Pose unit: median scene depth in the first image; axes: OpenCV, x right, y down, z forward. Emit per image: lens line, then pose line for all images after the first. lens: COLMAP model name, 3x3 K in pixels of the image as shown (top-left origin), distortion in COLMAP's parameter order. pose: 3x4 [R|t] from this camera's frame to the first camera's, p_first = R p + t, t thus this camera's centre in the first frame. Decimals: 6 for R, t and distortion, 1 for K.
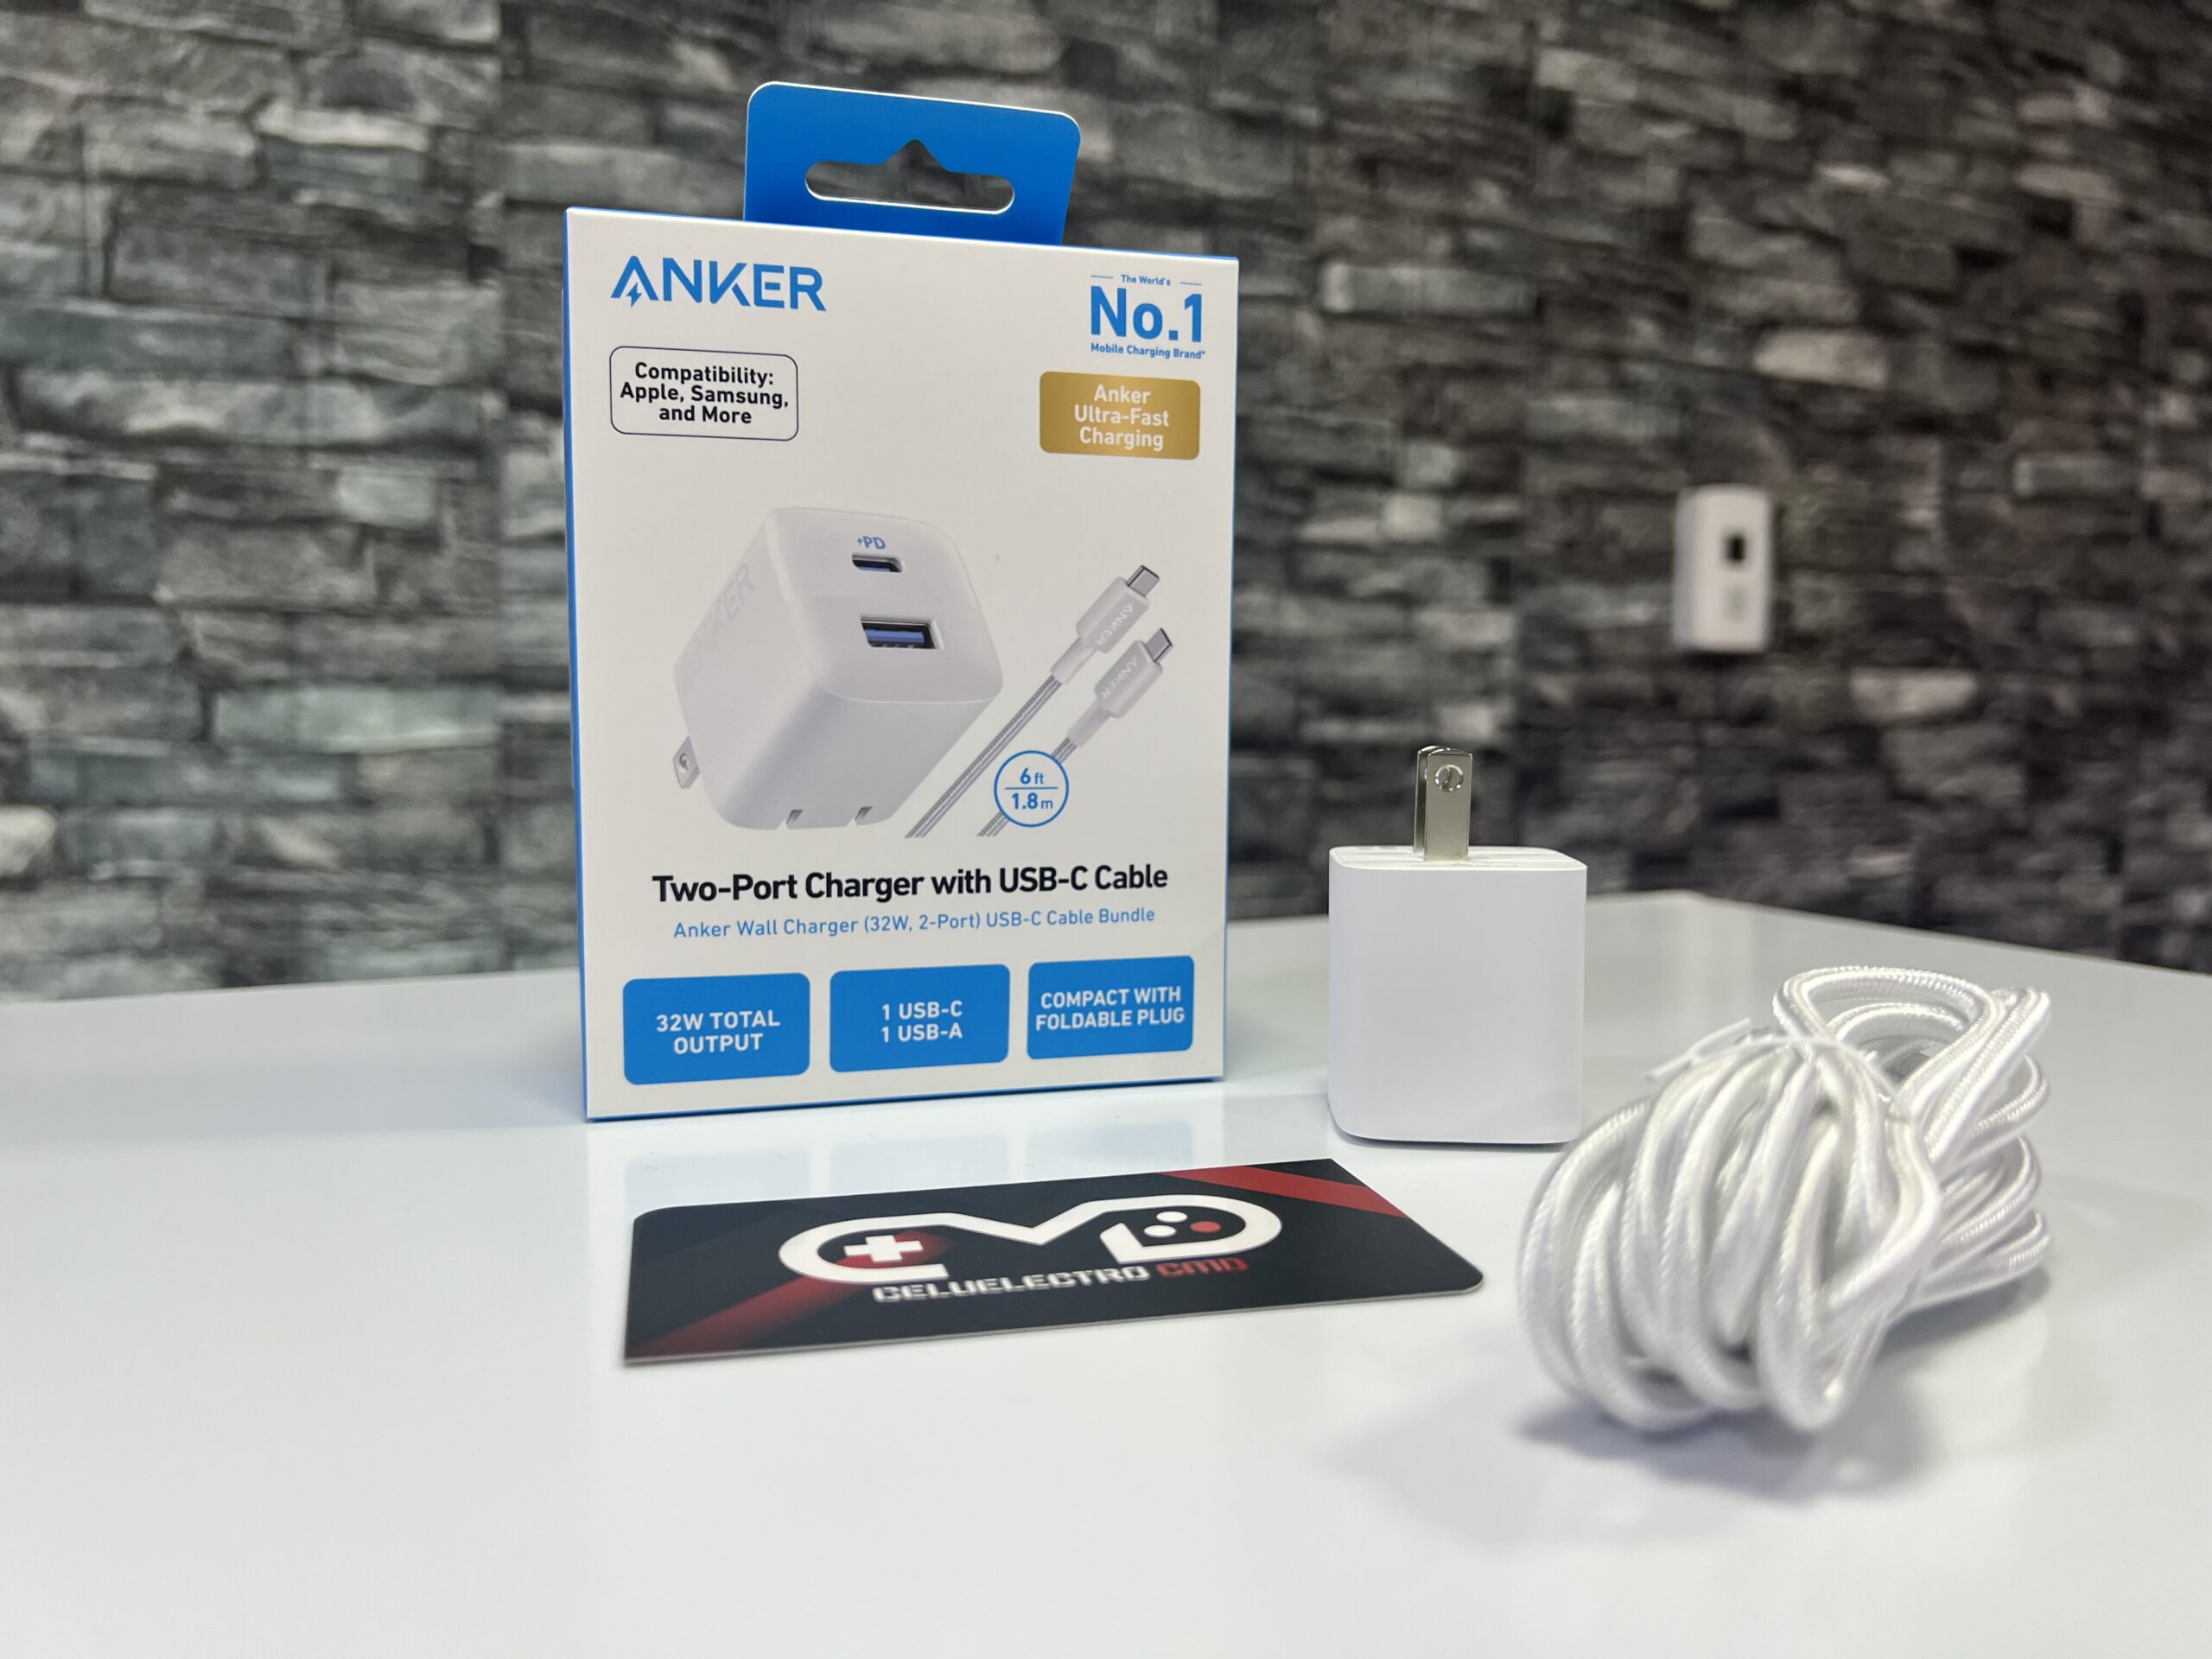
lens RADIAL K [[1711.0, 0, 1114.0], [0, 1711.0, 835.9], [0, 0, 1]] dist [0.021226, -0.041373]
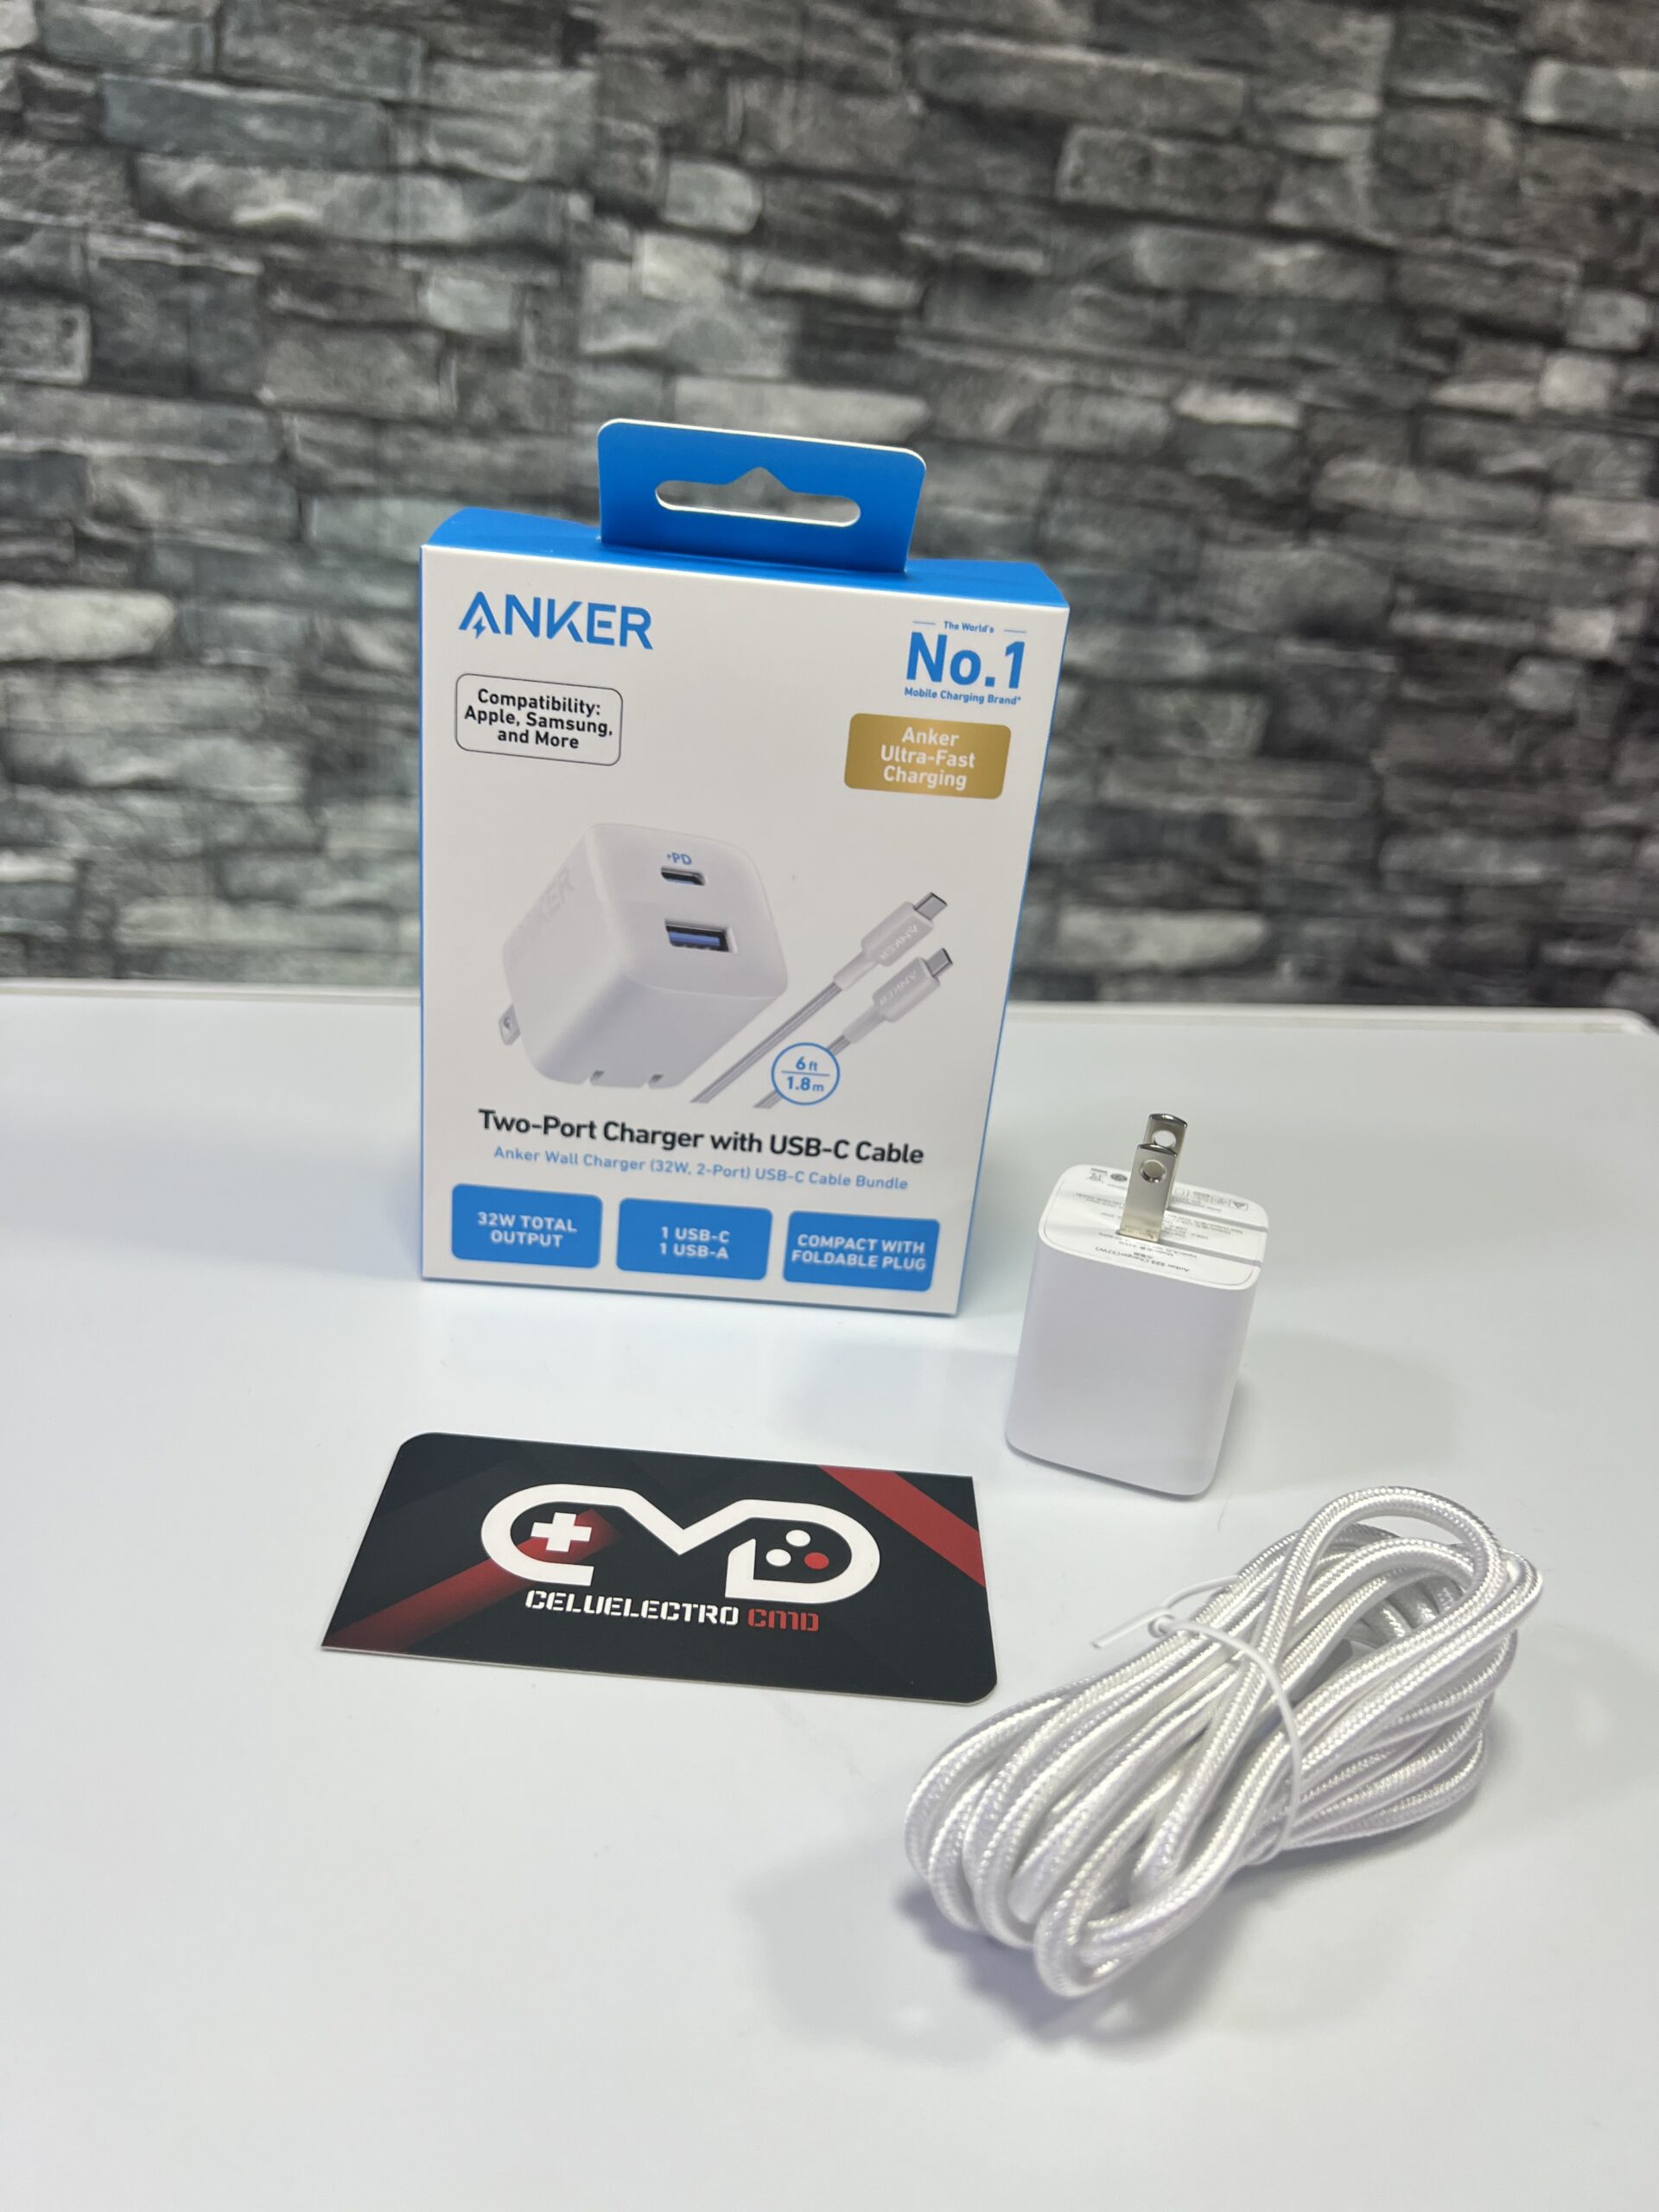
lens RADIAL K [[1707.3, 0, 809.3], [0, 1707.3, 1104.7], [0, 0, 1]] dist [0.023259, -0.044049]
pose [[0.962394, 0.186003, -0.197990, 0.054806], [-0.114161, 0.938264, 0.326539, -0.114421], [0.246504, -0.291657, 0.924214, -0.013815]]
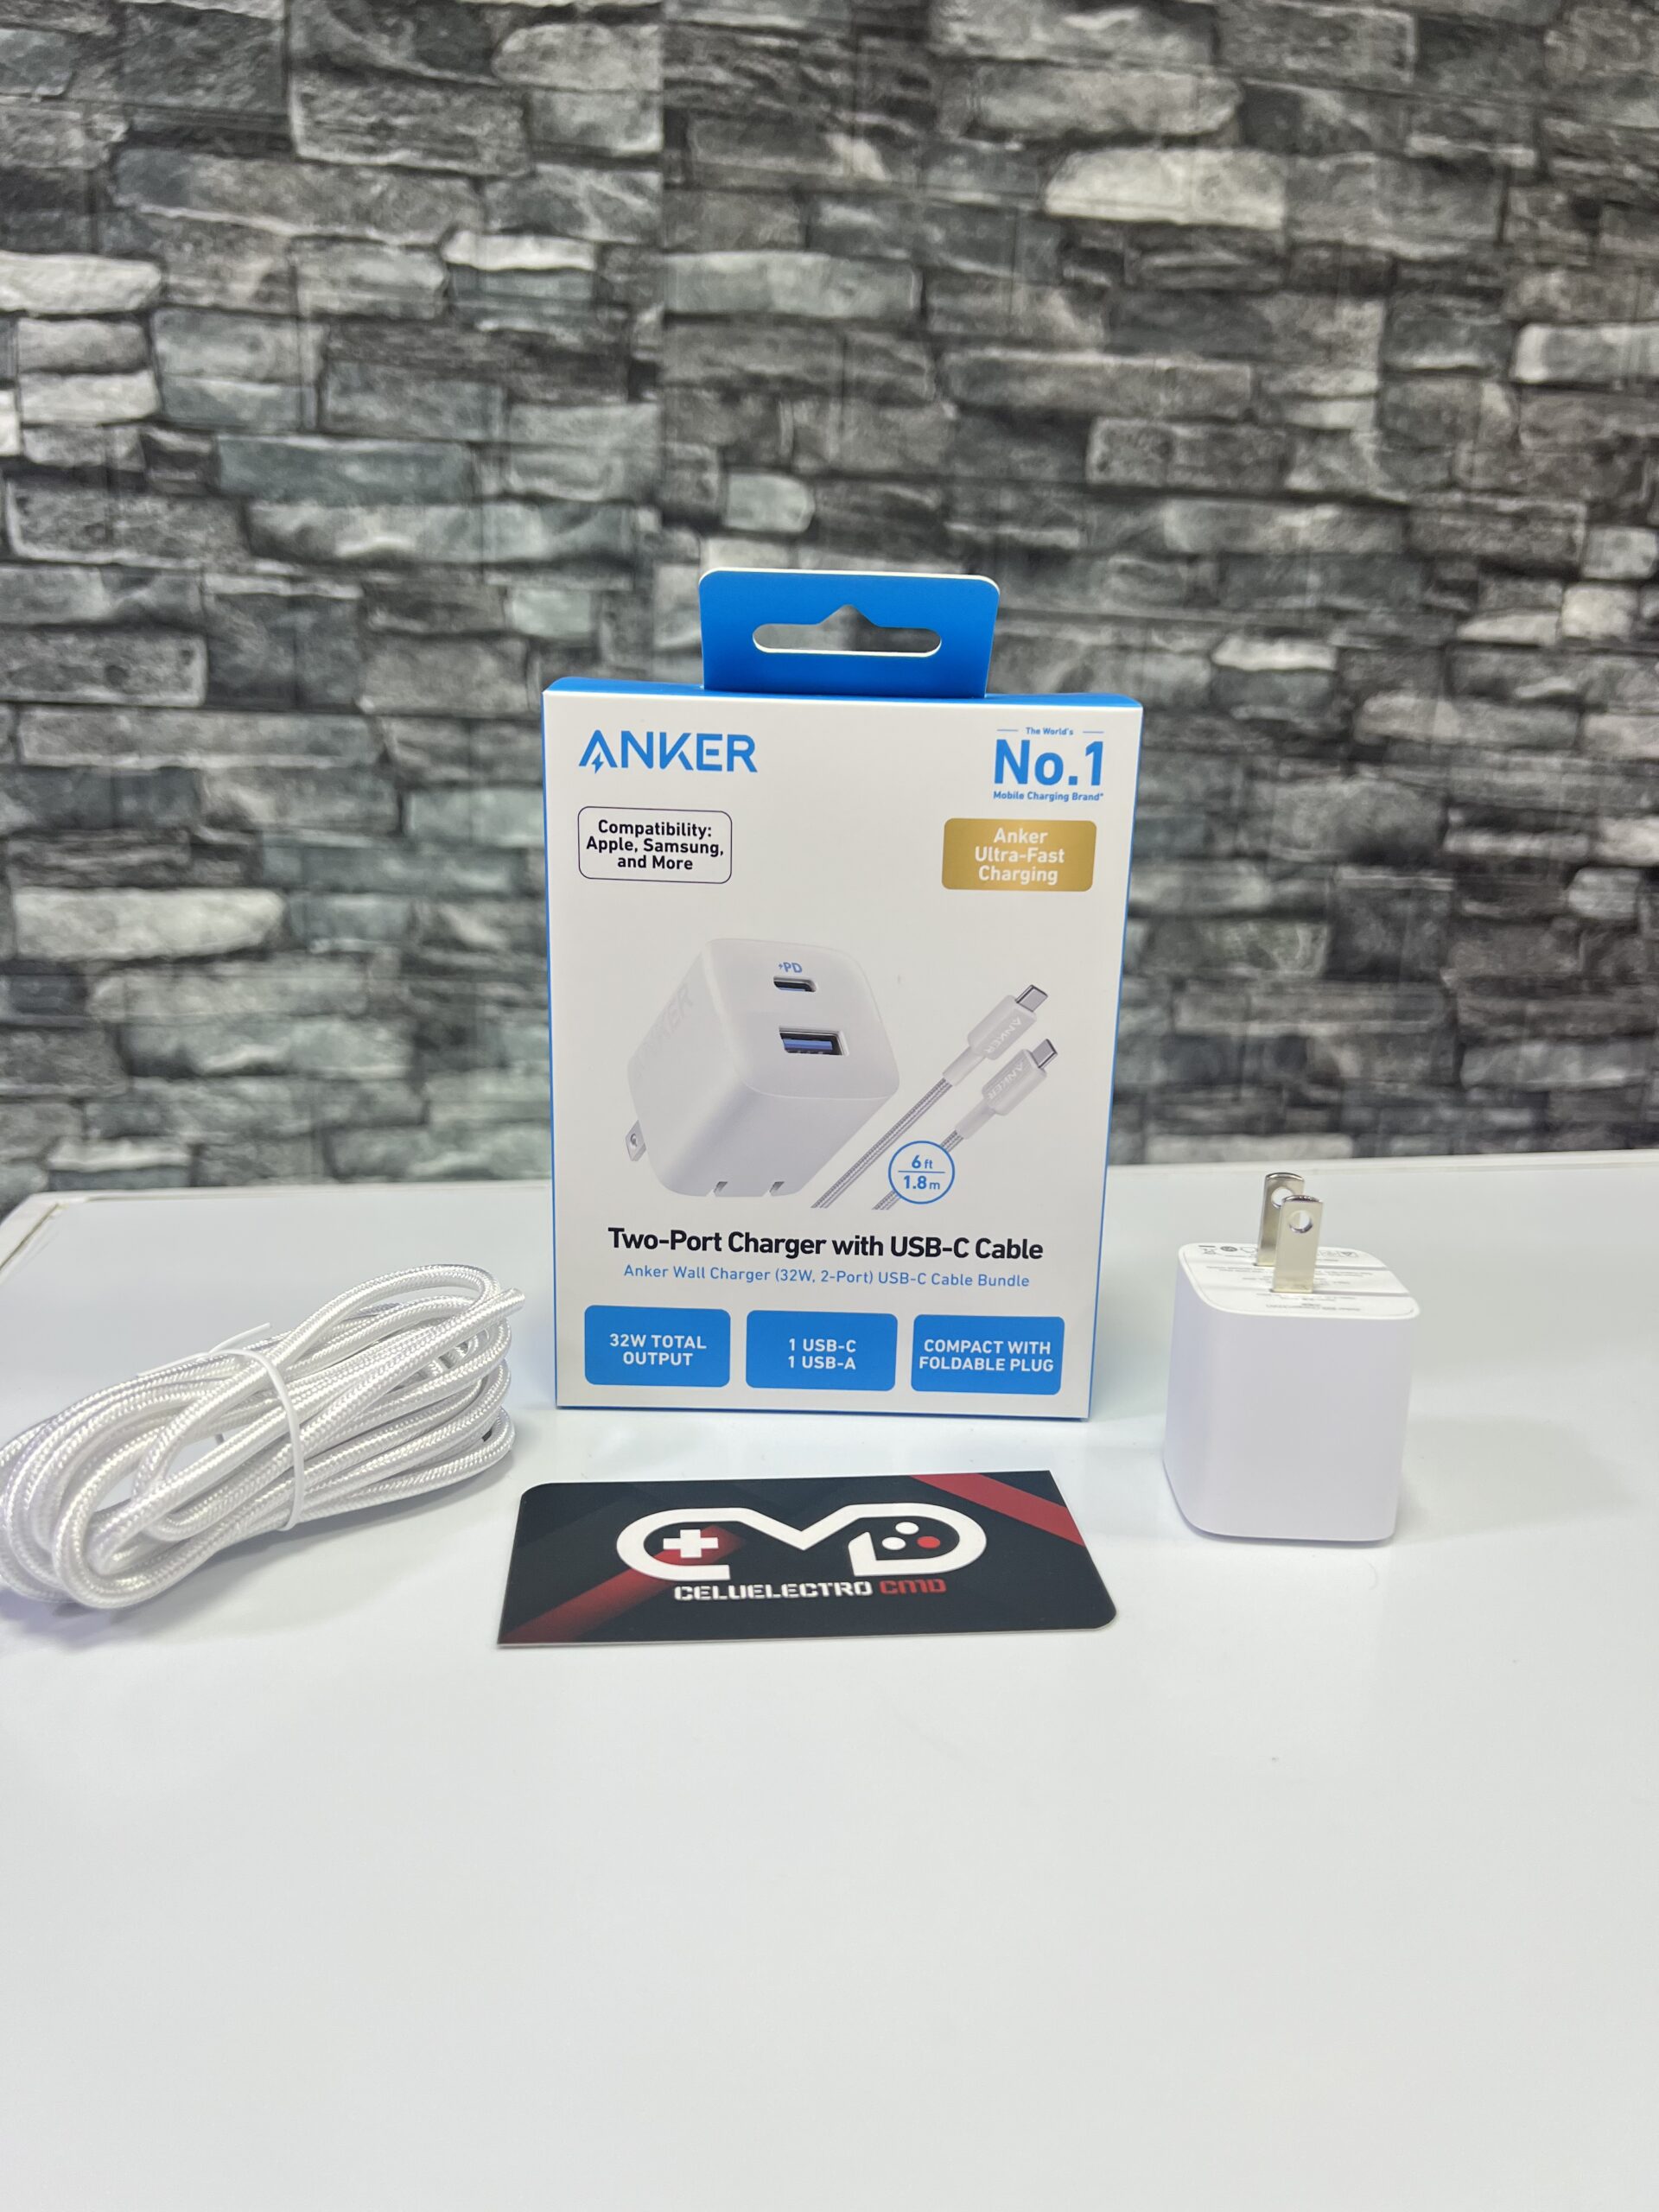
lens RADIAL K [[1709.0, 0, 826.3], [0, 1709.0, 1121.1], [0, 0, 1]] dist [0.014190, -0.025611]
pose [[0.961431, 0.090970, -0.259565, 0.056774], [-0.046847, 0.984092, 0.171373, -0.078392], [0.271026, -0.152603, 0.950399, -0.034685]]
